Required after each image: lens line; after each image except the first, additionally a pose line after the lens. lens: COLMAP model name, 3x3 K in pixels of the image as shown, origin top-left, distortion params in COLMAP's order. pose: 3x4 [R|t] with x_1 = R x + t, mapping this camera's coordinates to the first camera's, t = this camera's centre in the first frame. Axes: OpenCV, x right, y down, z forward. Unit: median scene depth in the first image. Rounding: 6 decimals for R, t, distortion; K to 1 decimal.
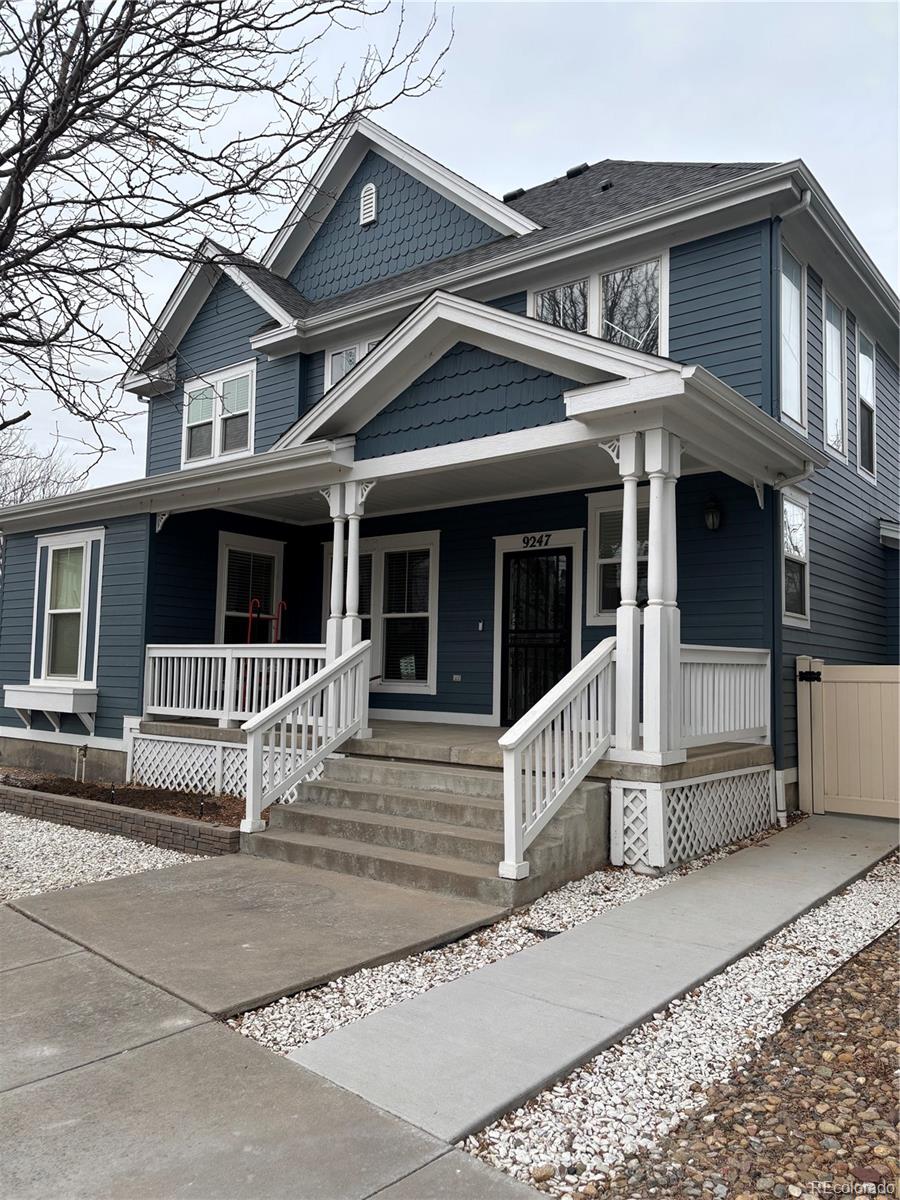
lens RADIAL K [[902.4, 0, 458.2], [0, 902.4, 602.0], [0, 0, 1]] dist [0.054015, -0.050356]
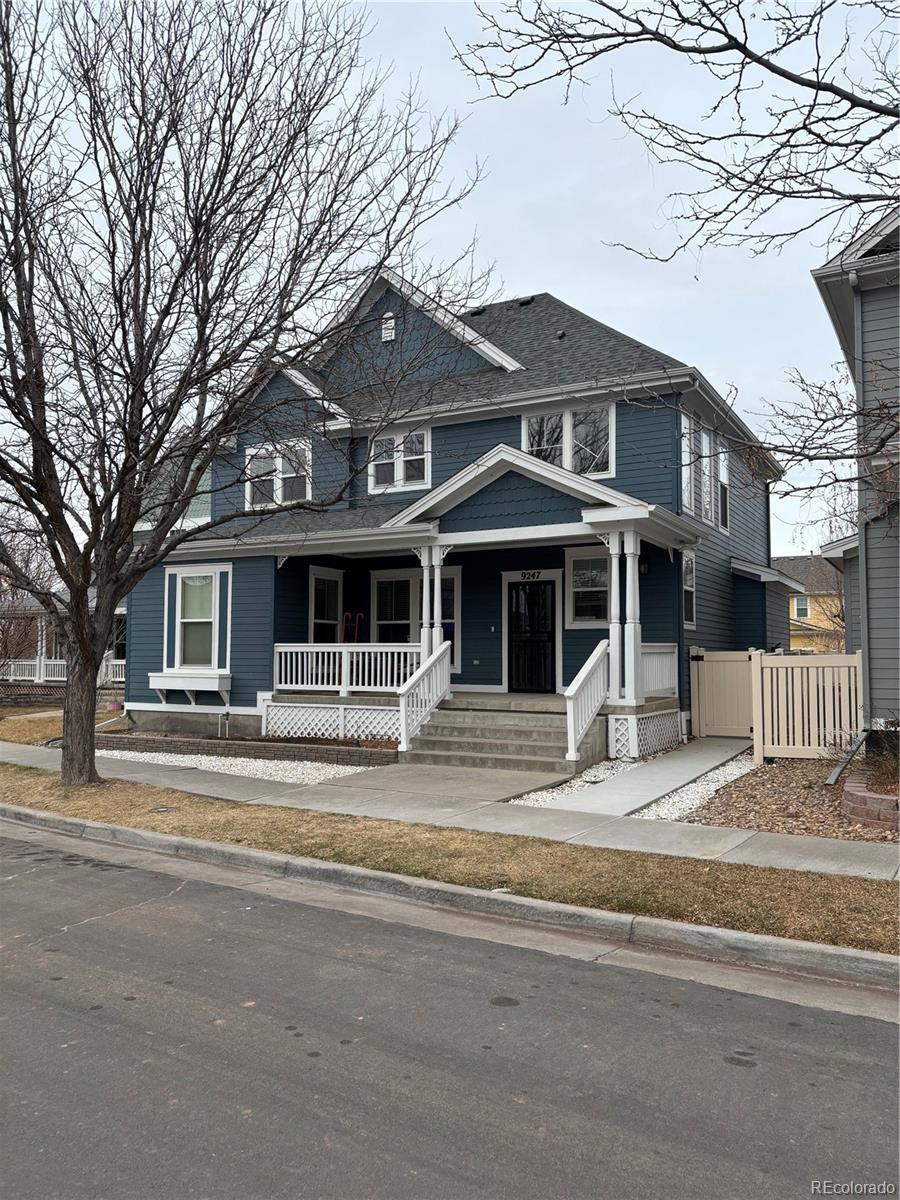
lens RADIAL K [[902.4, 0, 441.4], [0, 902.4, 600.5], [0, 0, 1]] dist [0.054015, -0.050356]
pose [[0.989132, -0.006964, 0.146865, -0.355674], [0.004383, 0.999830, 0.017891, -0.062201], [-0.146965, -0.017052, 0.988995, -0.645684]]
